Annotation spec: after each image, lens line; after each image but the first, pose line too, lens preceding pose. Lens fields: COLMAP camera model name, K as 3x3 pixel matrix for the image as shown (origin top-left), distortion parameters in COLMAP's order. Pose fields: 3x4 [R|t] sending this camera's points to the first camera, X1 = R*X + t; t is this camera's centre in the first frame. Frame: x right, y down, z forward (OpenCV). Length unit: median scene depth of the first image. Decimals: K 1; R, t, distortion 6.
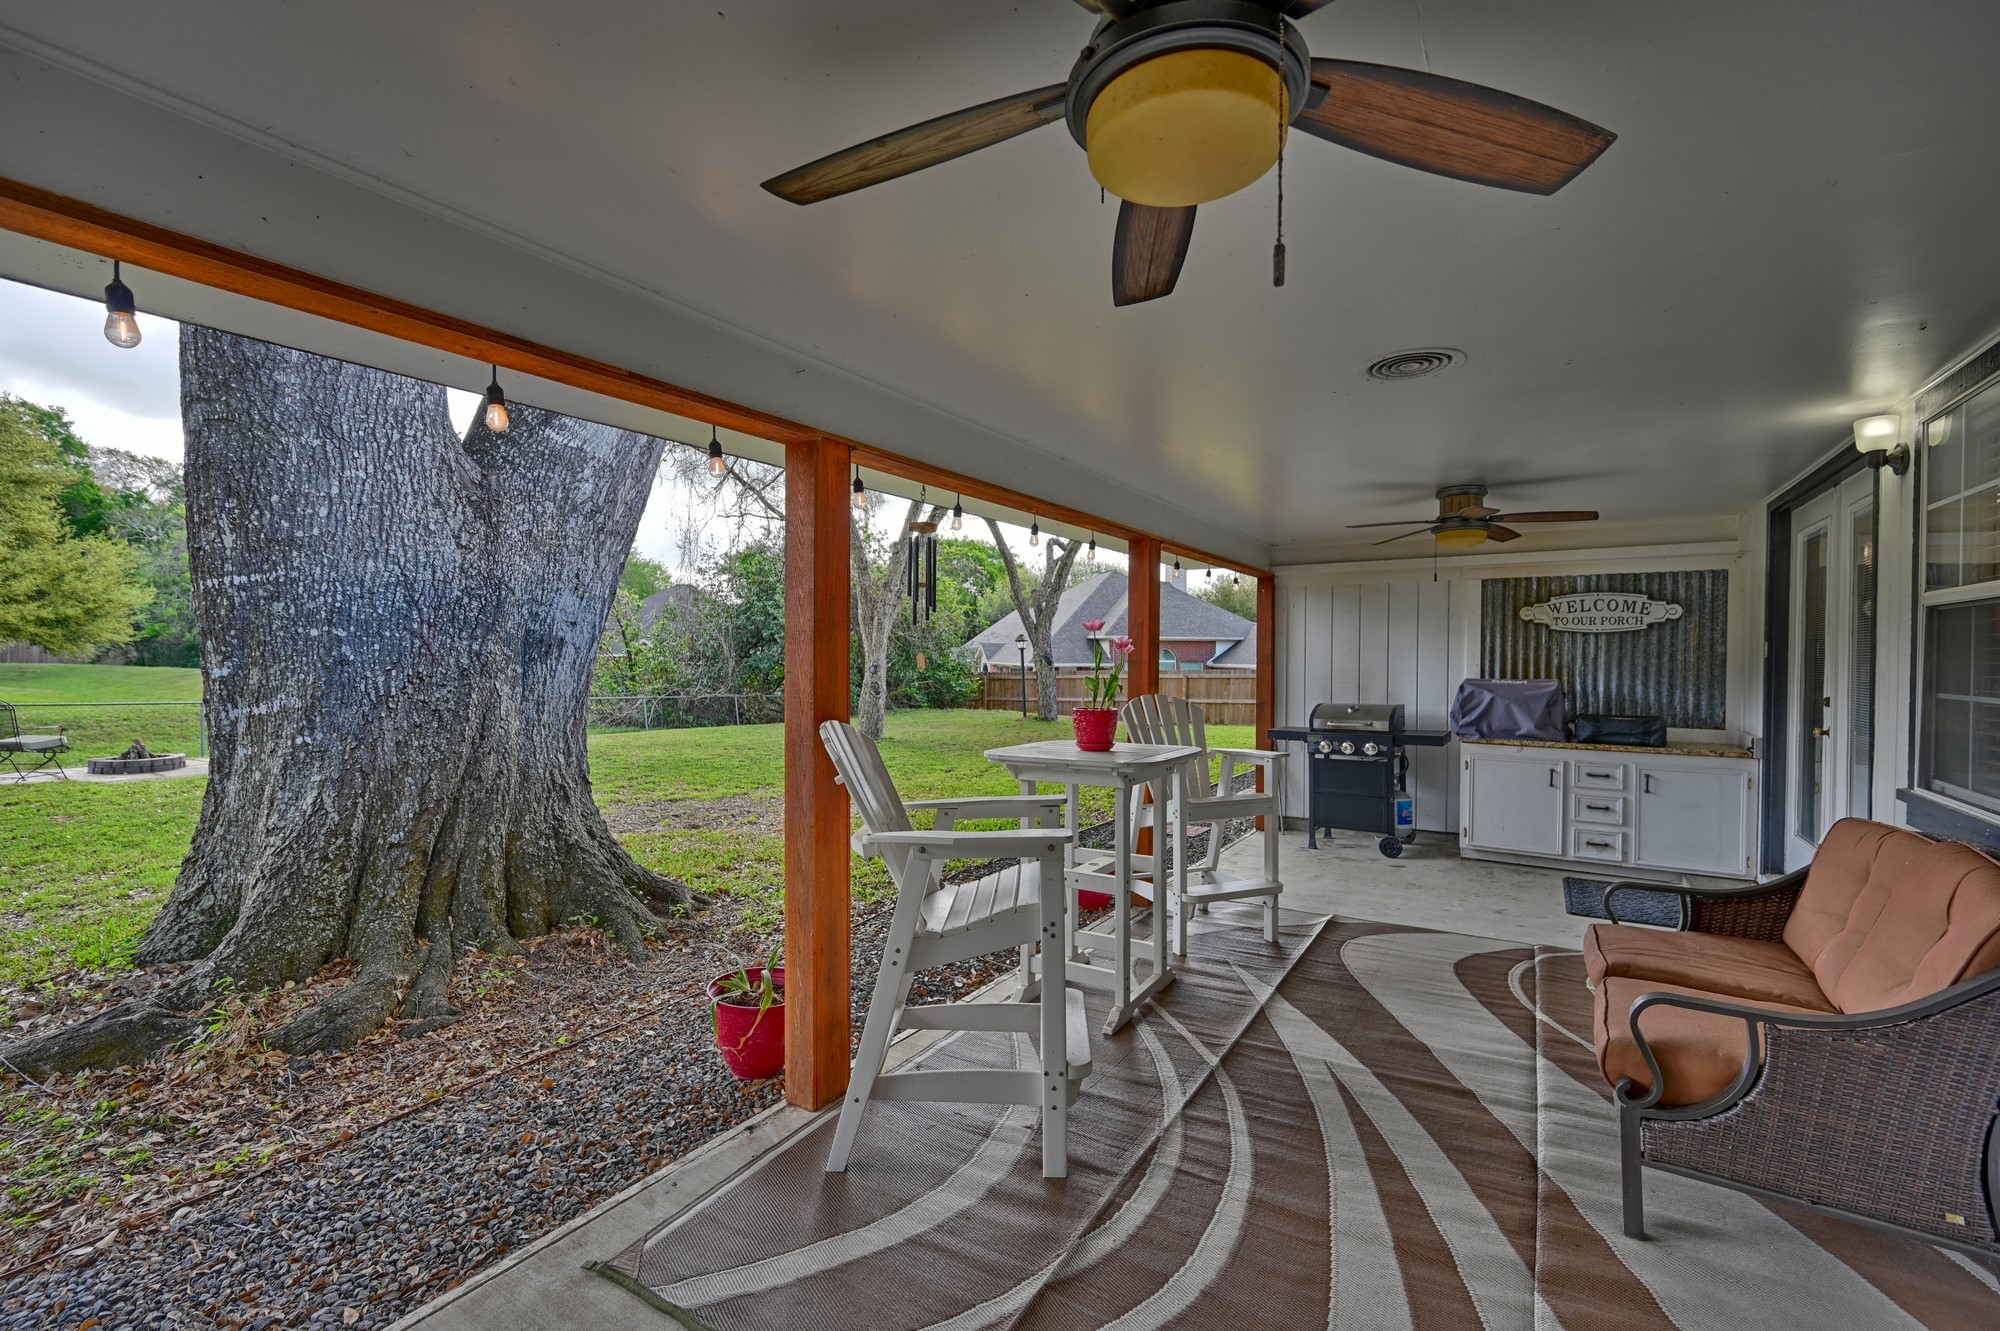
lens RADIAL K [[901.3, 0, 1000.0], [0, 901.3, 665.5], [0, 0, 1]] dist [-0.000026, -0.000058]
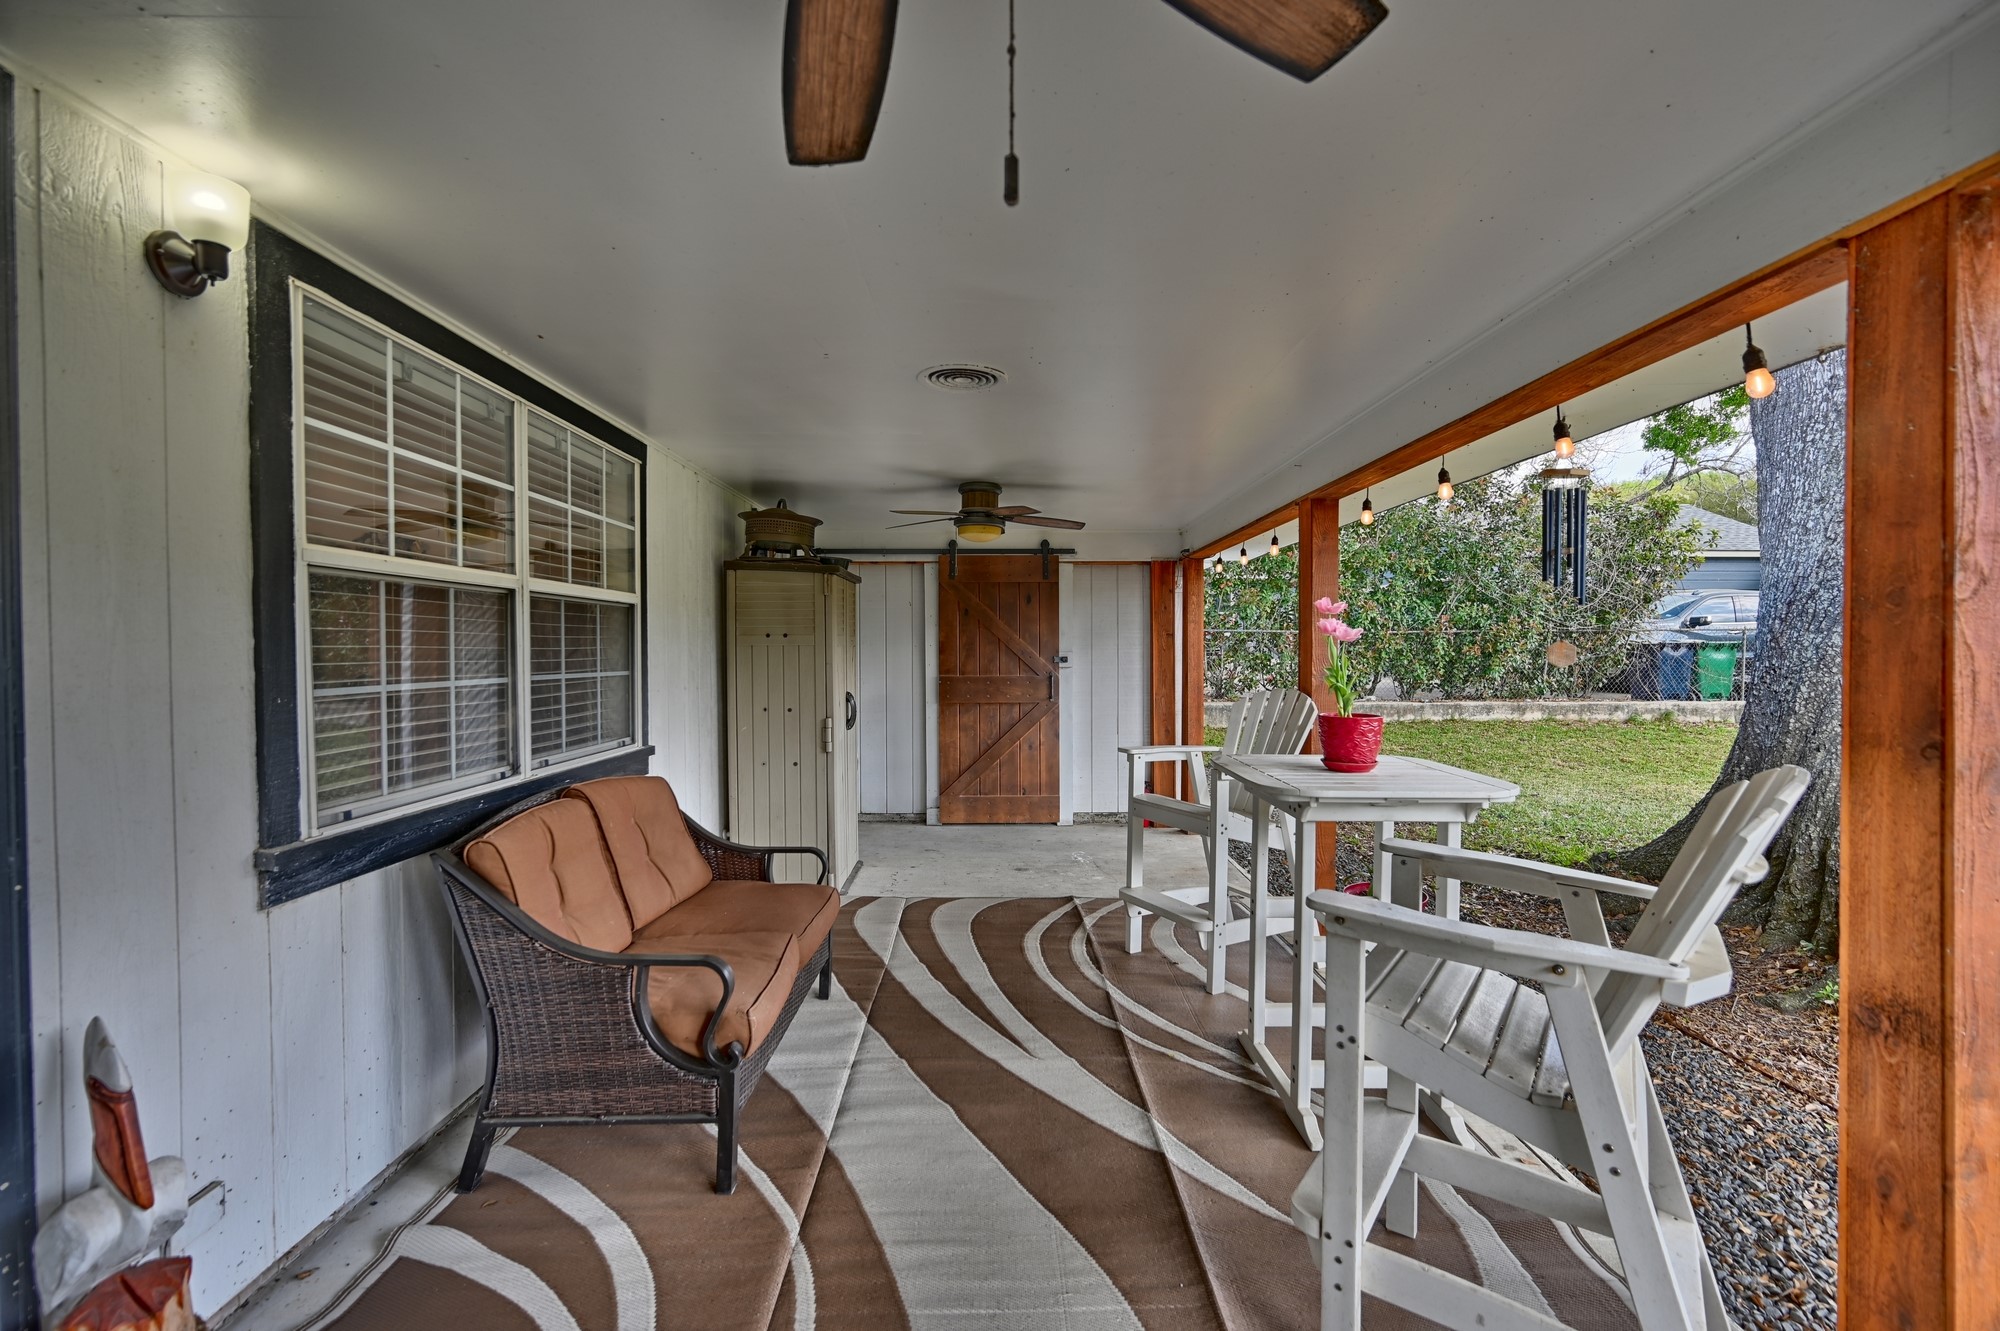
lens RADIAL K [[901.3, 0, 1000.0], [0, 901.3, 665.5], [0, 0, 1]] dist [-0.000026, -0.000058]
pose [[-0.856066, 0.008878, -0.516790, 0.900767], [-0.008795, 0.999458, 0.031738, -0.021191], [0.516791, 0.031715, -0.855524, 1.804692]]
